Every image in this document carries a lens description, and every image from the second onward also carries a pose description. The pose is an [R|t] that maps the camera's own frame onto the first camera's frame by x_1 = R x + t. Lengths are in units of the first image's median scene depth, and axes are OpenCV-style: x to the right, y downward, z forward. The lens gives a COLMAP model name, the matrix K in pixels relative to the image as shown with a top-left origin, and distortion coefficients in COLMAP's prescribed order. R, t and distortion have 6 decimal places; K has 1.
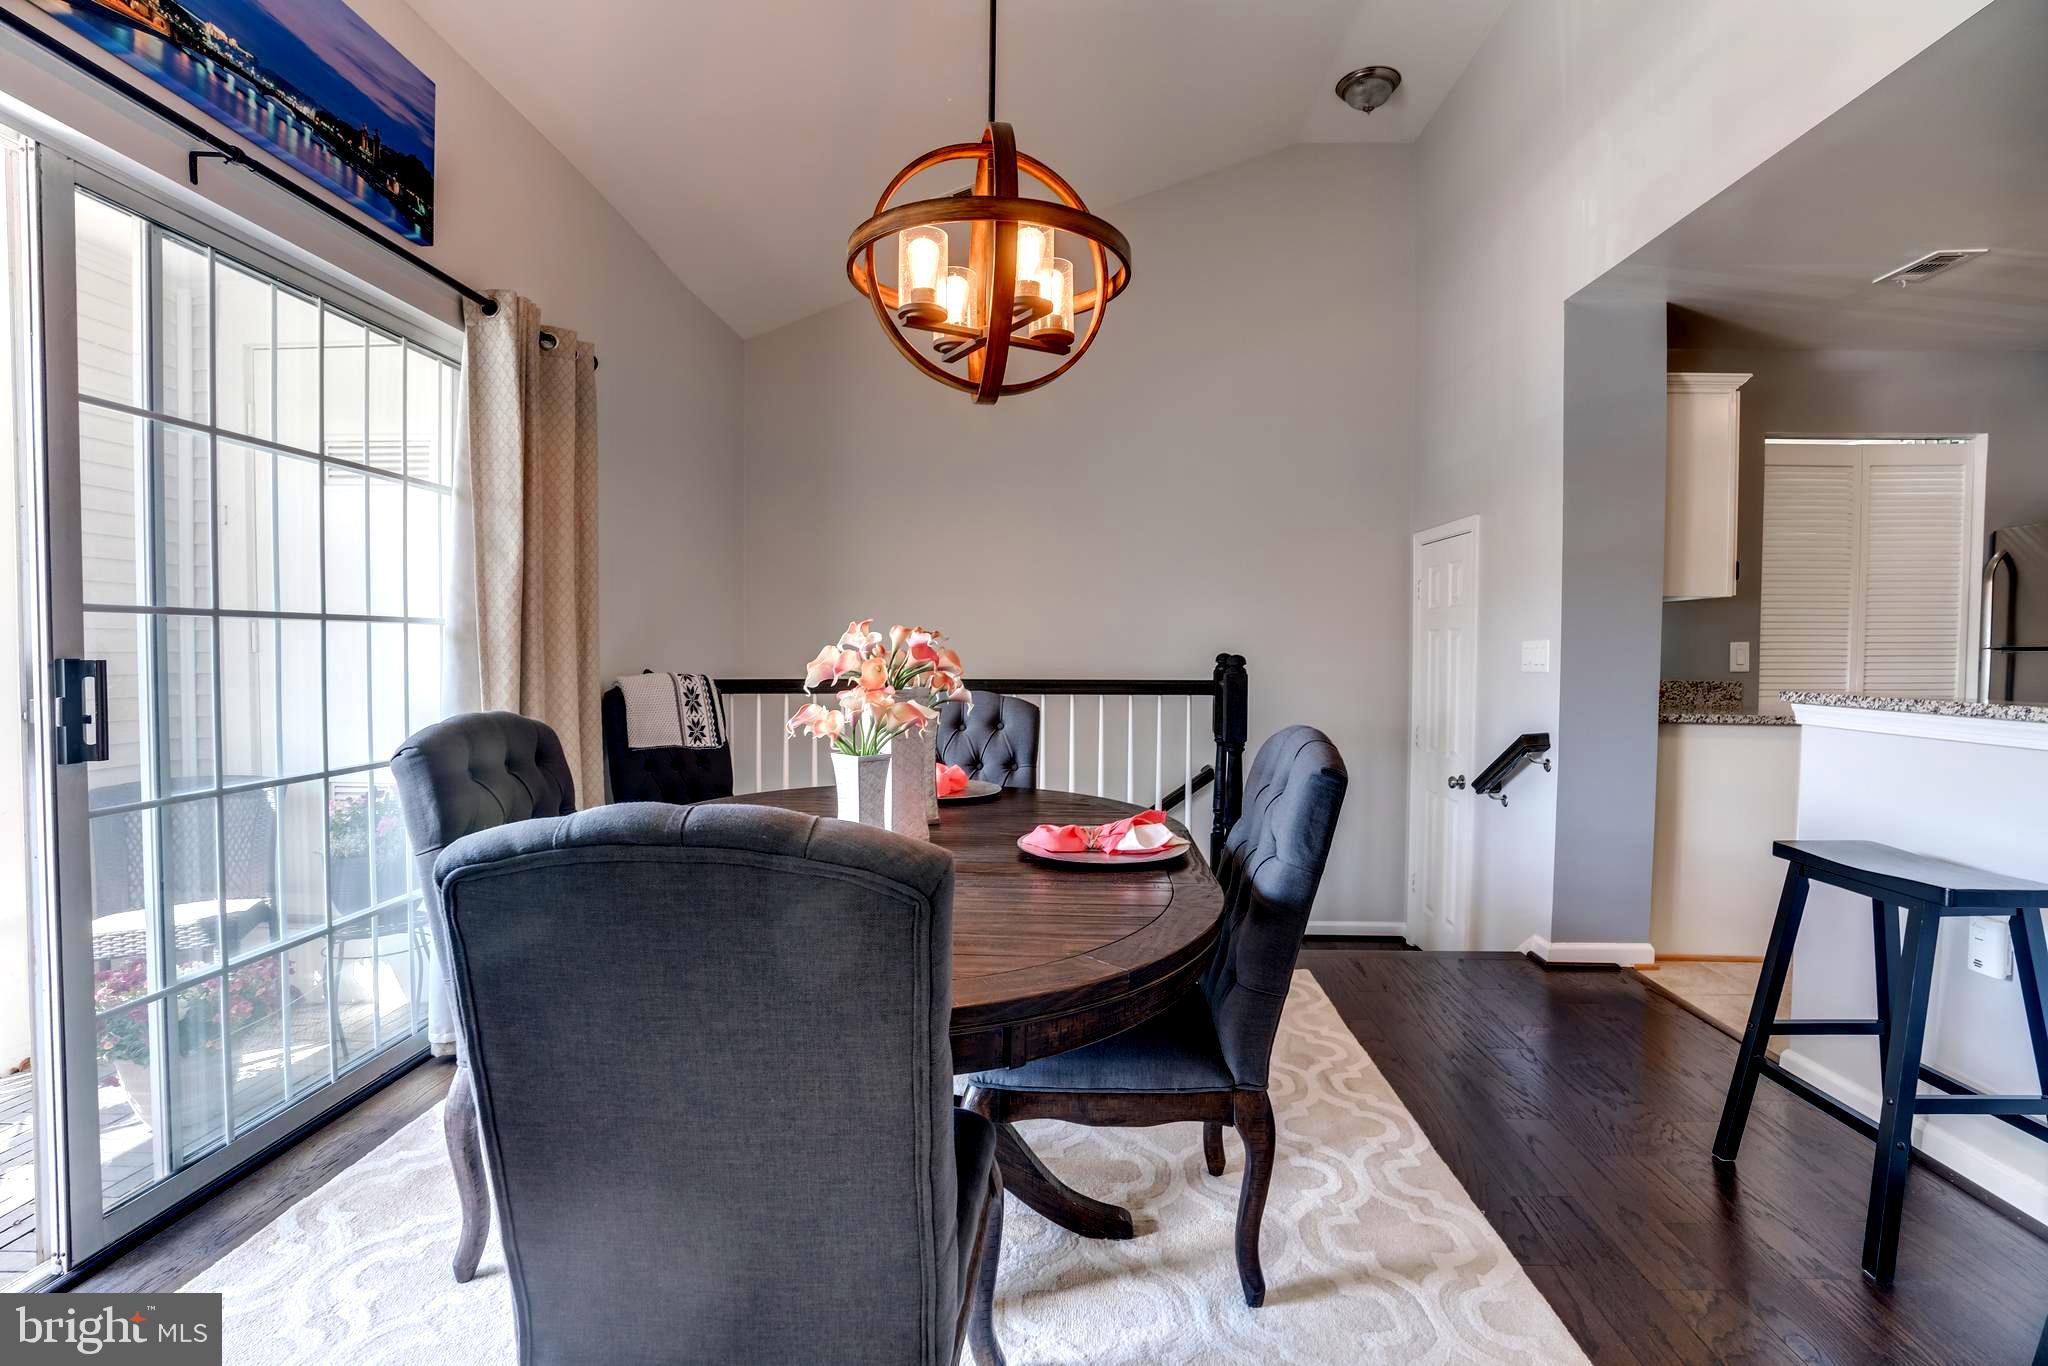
lens RADIAL K [[933.2, 0, 1024.0], [0, 933.2, 683.0], [0, 0, 1]] dist [-0.045170, 0.000419]
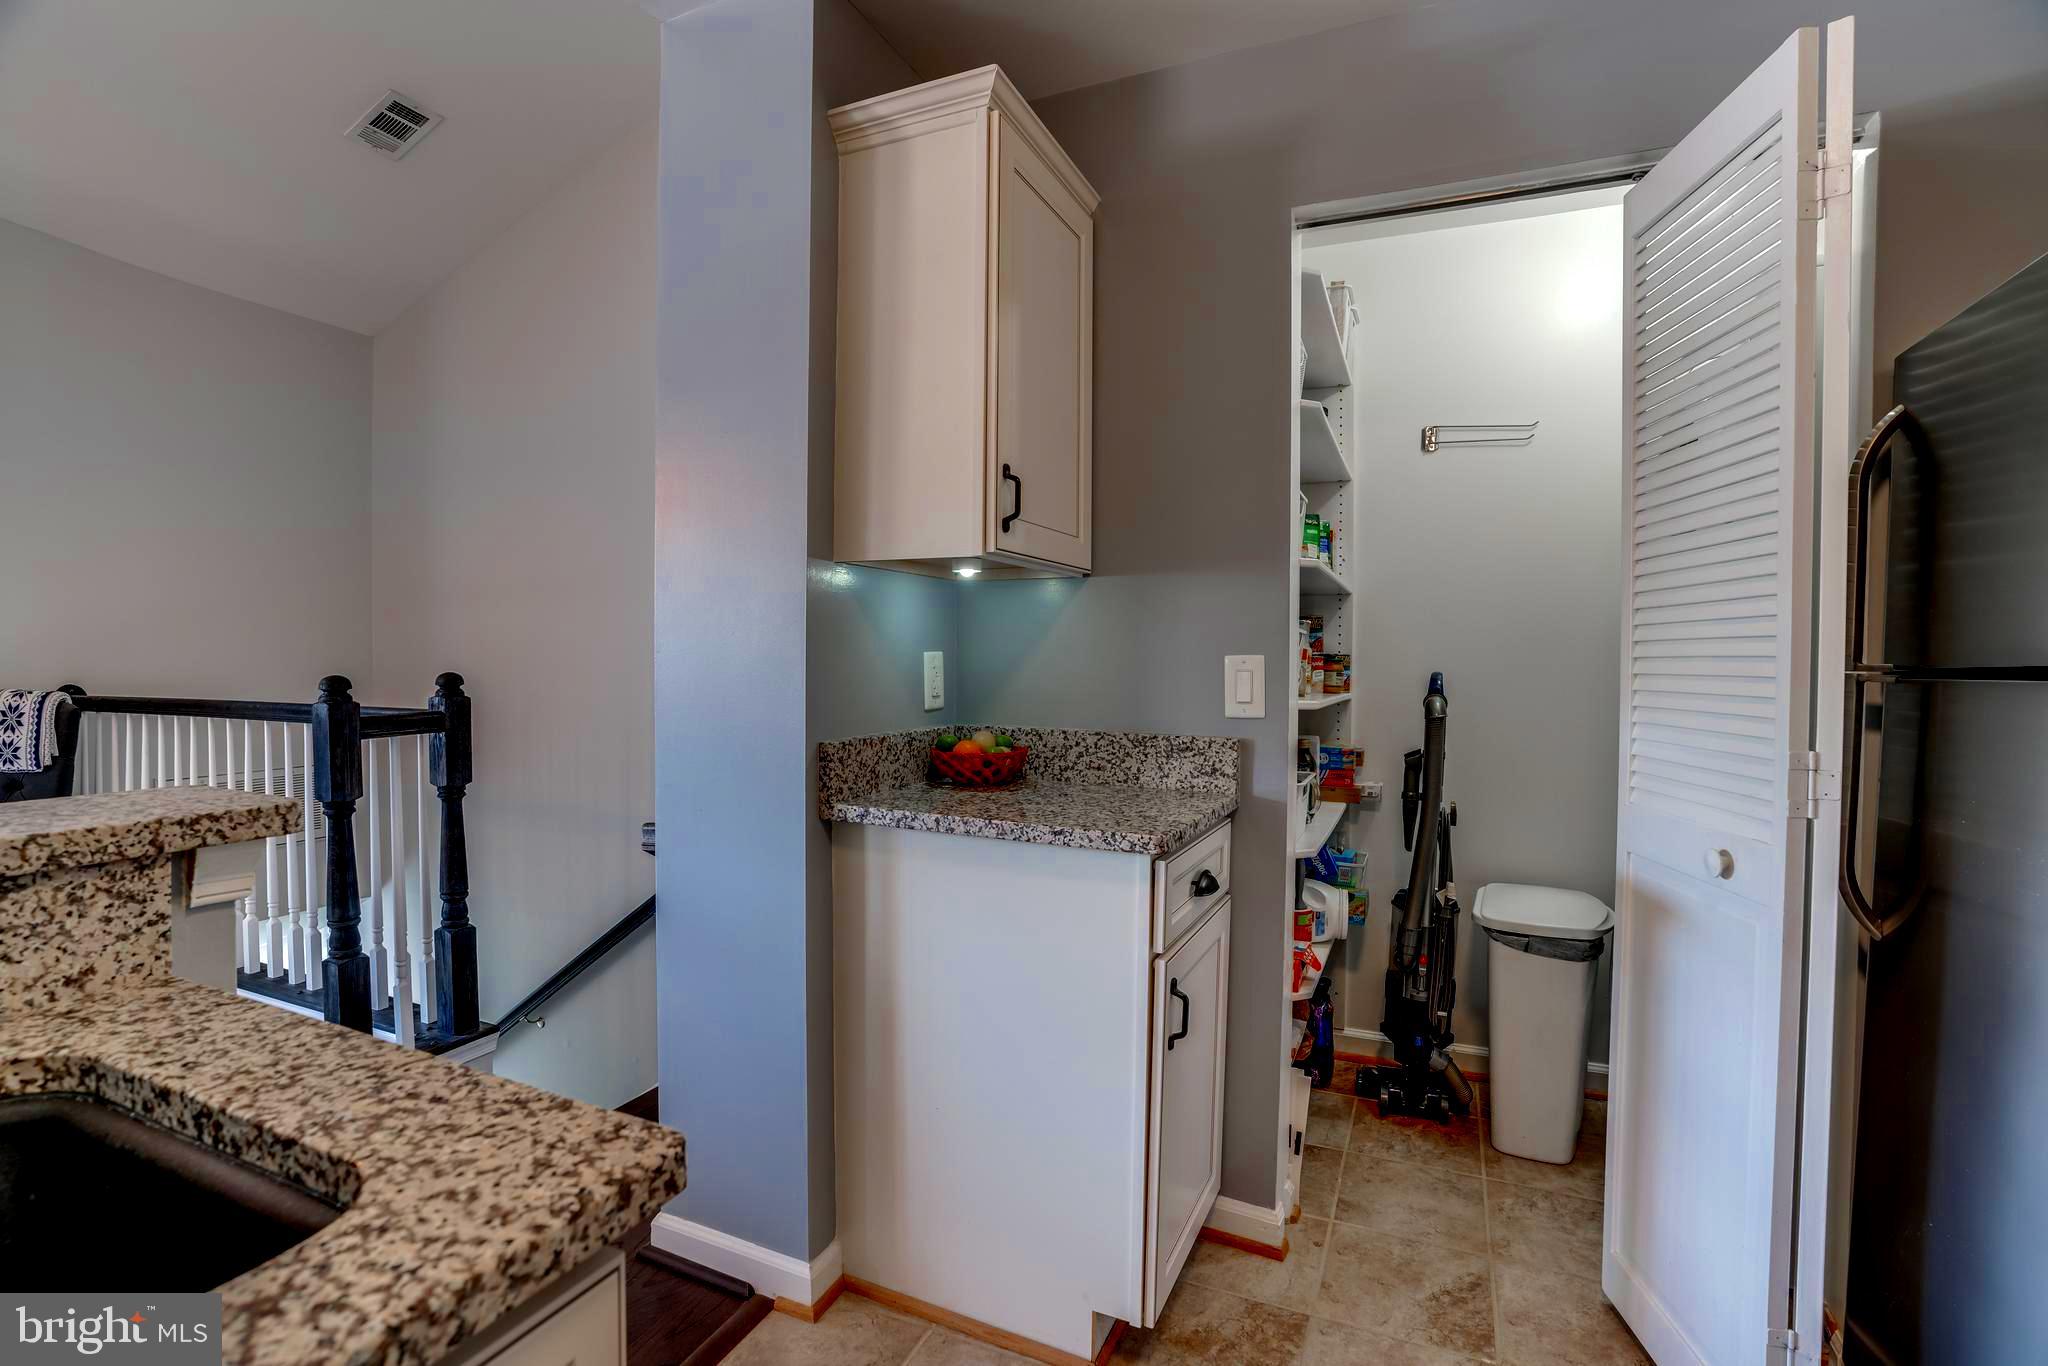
lens RADIAL K [[933.2, 0, 1024.0], [0, 933.2, 683.0], [0, 0, 1]] dist [-0.045170, 0.000419]
pose [[0.929577, 0.010302, -0.368483, 0.878932], [-0.016305, 0.999780, -0.013181, -0.022739], [0.368266, 0.018261, 0.929541, 0.515330]]
